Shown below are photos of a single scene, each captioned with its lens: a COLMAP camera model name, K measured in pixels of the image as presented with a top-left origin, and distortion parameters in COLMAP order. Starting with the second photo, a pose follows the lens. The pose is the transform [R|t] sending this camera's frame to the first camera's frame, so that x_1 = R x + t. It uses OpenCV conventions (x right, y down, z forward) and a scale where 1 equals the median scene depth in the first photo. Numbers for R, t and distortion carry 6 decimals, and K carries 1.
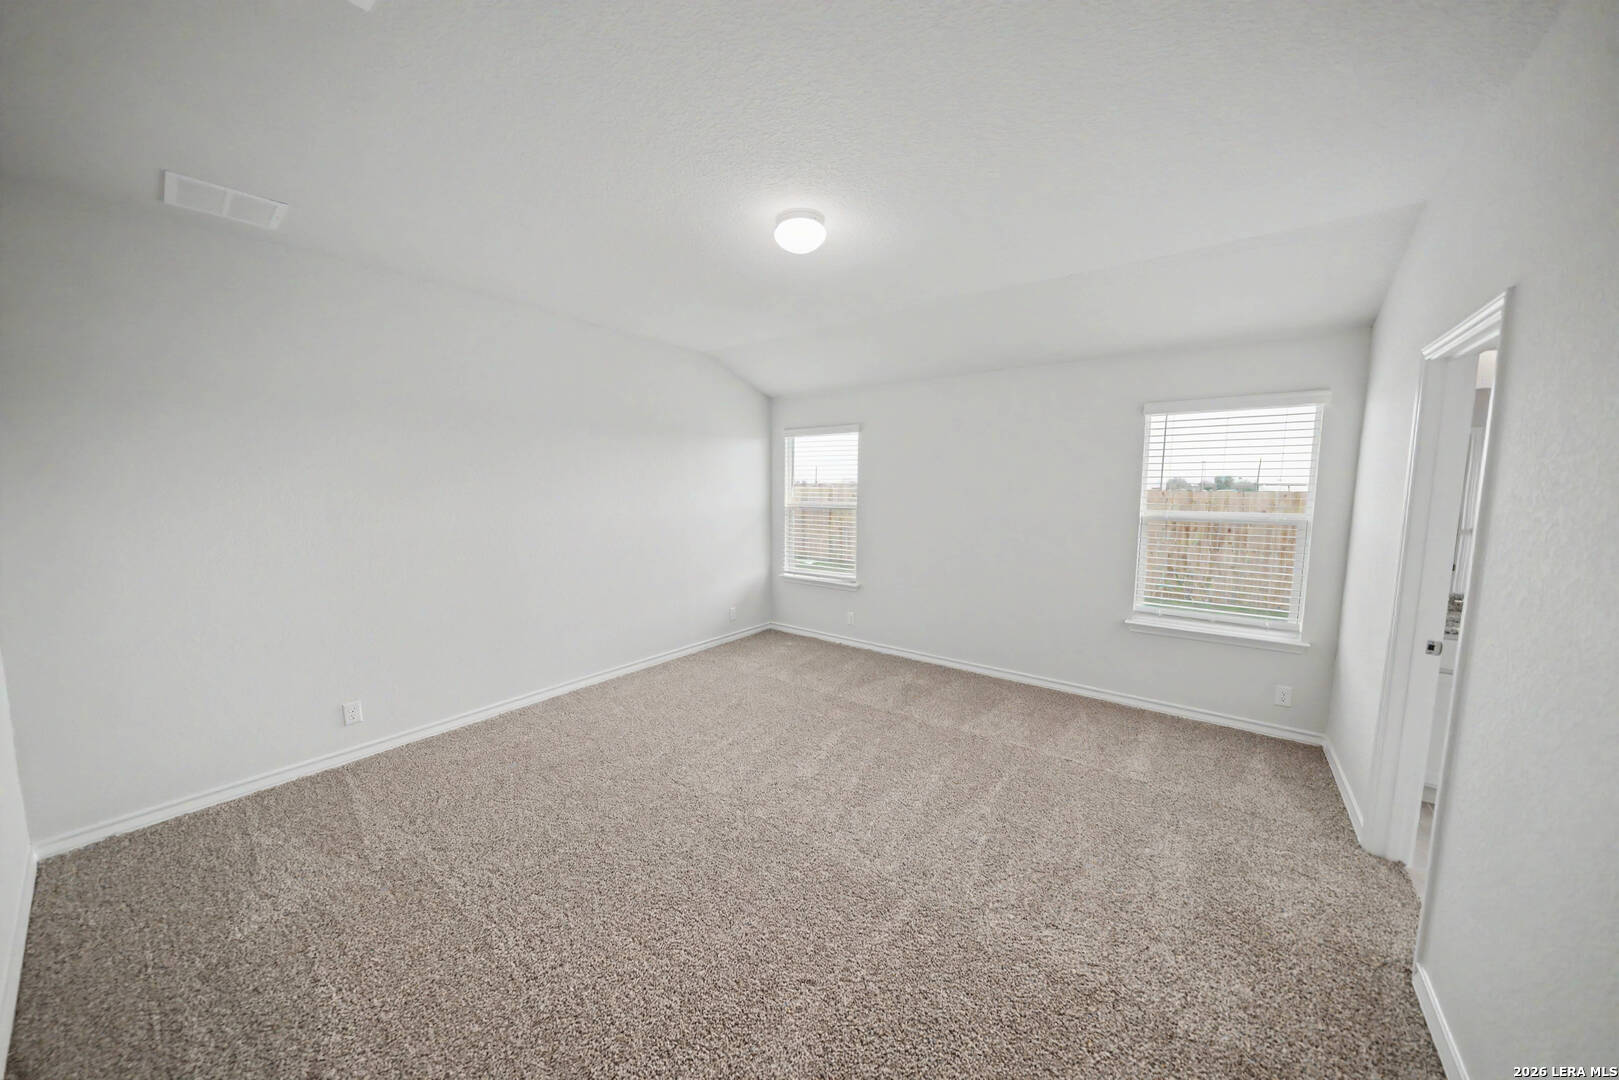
lens RADIAL K [[544.2, 0, 793.0], [0, 544.2, 543.1], [0, 0, 1]] dist [-0.000950, -0.000137]
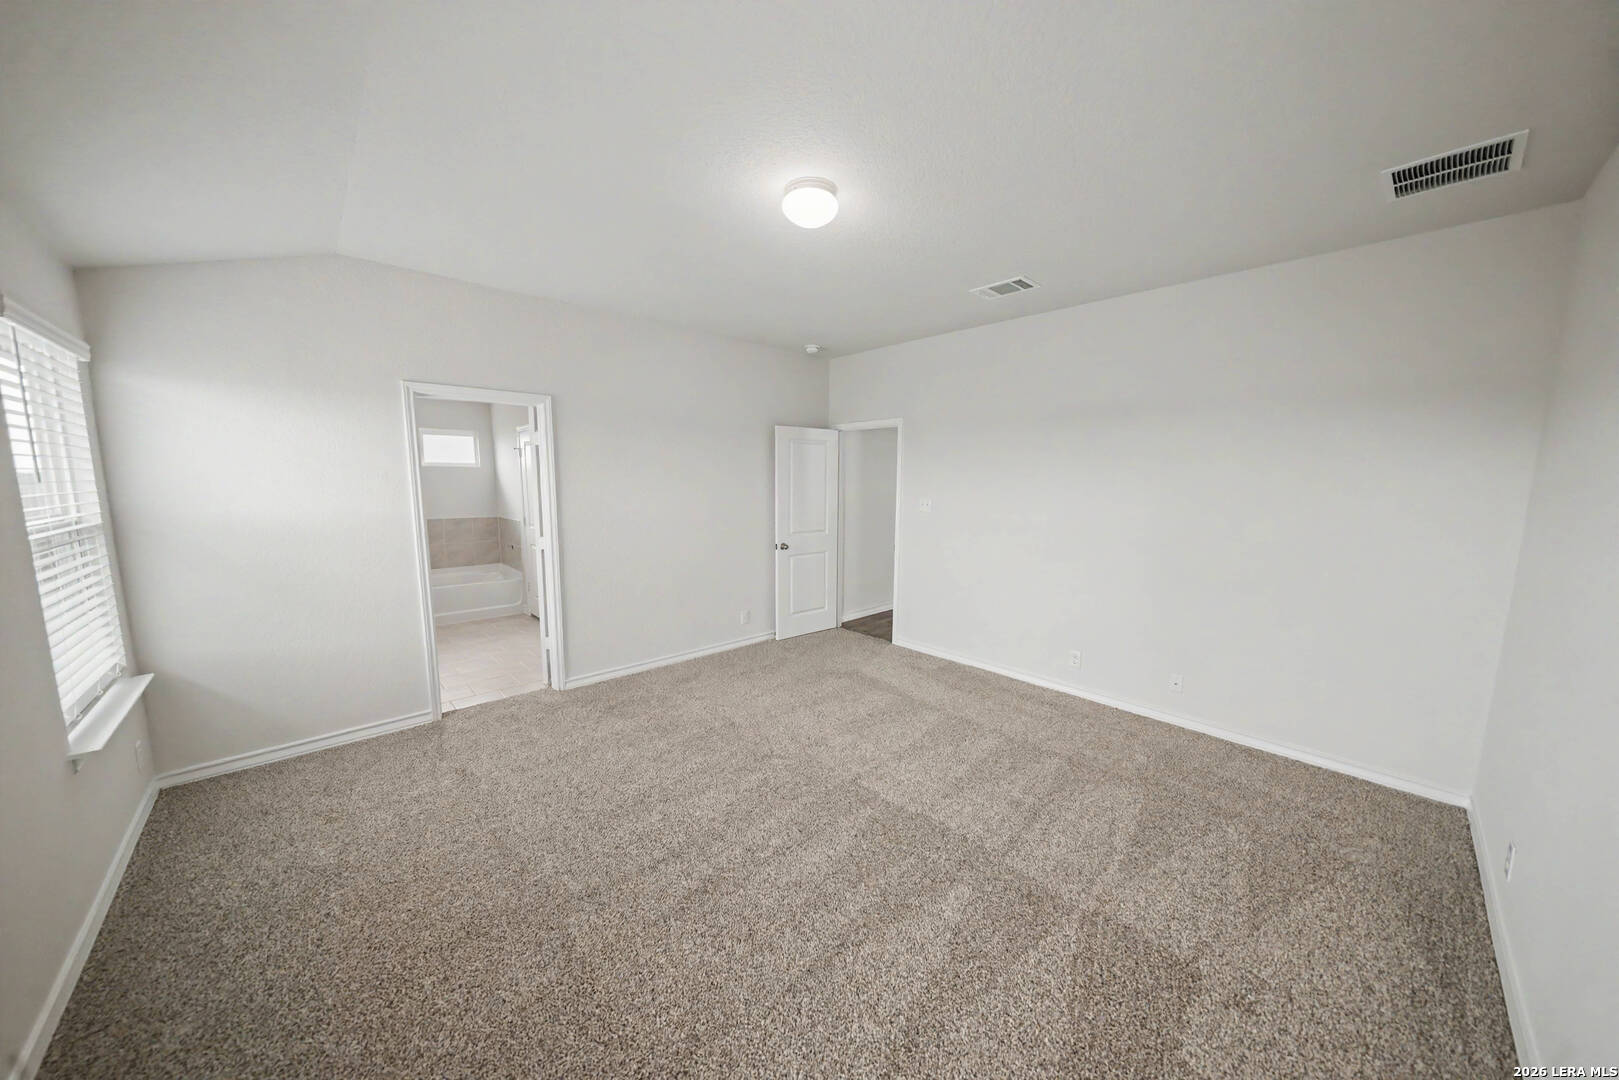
lens RADIAL K [[544.0, 0, 817.3], [0, 544.0, 545.6], [0, 0, 1]] dist [0.000006, -0.000020]
pose [[-0.987591, -0.030646, 0.154032, -0.107238], [0.005825, 0.972954, 0.230926, -0.151585], [-0.156943, 0.228958, -0.960701, 1.364886]]
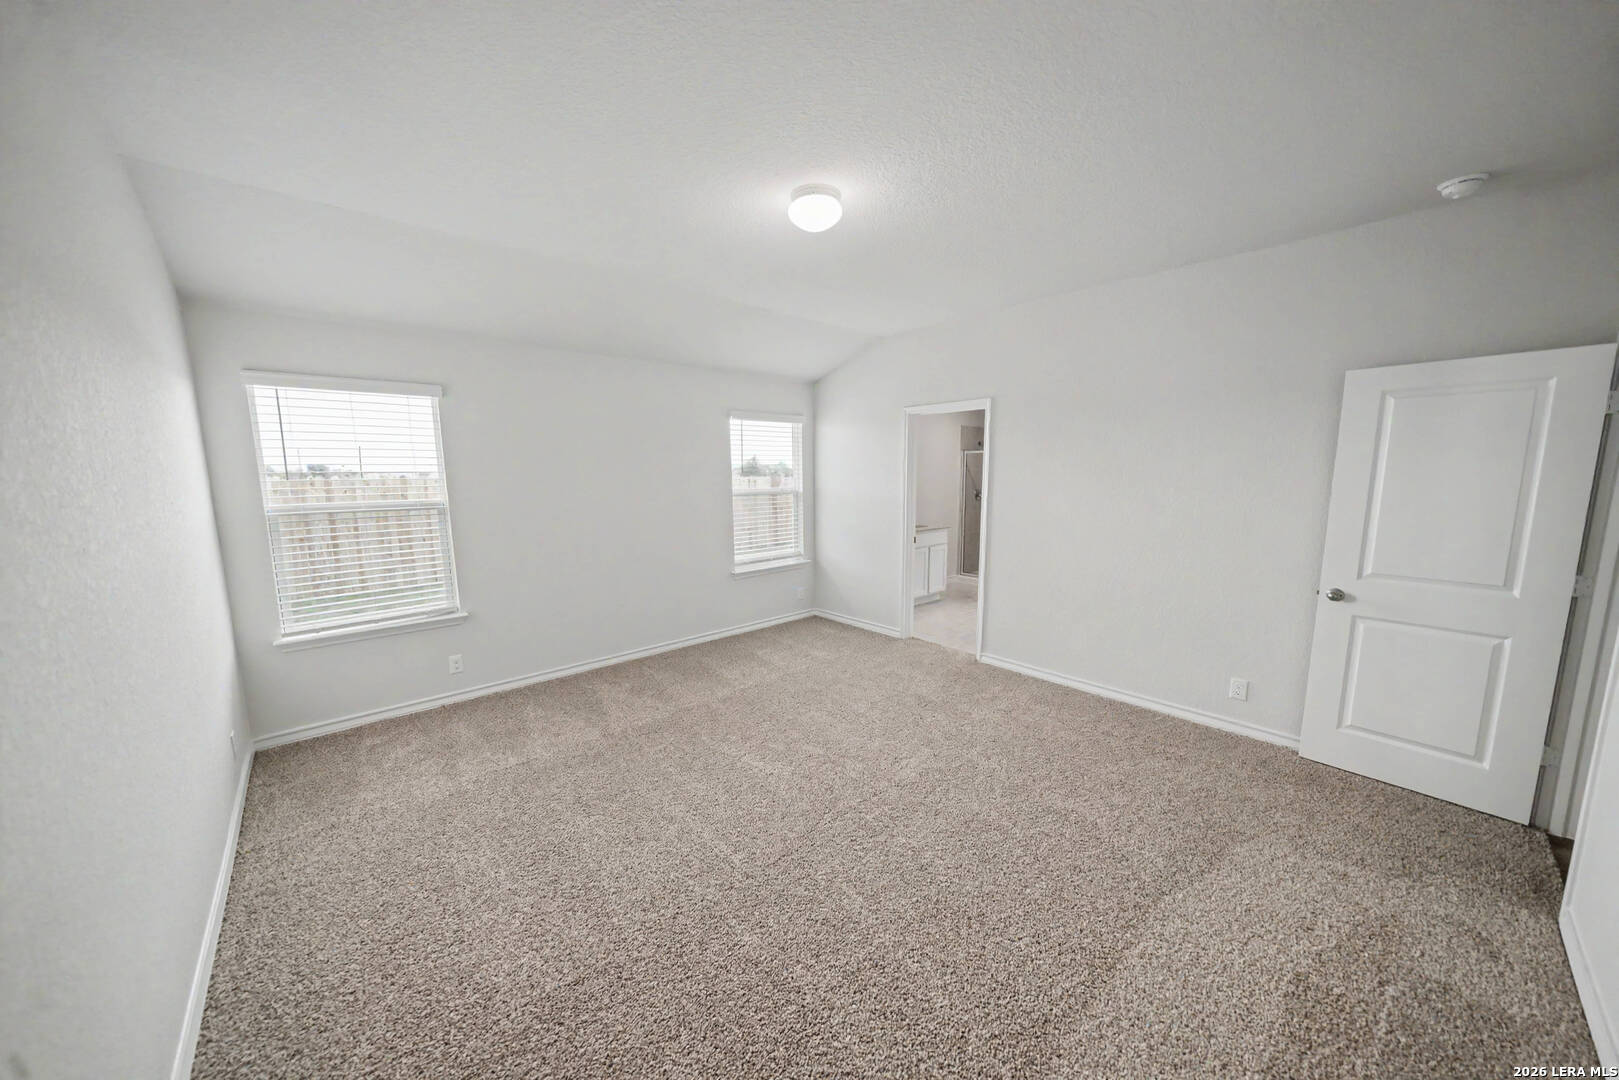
lens RADIAL K [[544.2, 0, 793.0], [0, 544.2, 543.1], [0, 0, 1]] dist [-0.000950, -0.000137]
pose [[0.184777, -0.132148, 0.973855, -0.676176], [0.110722, 0.987409, 0.112979, -0.065110], [-0.976524, 0.086951, 0.197082, 0.605505]]
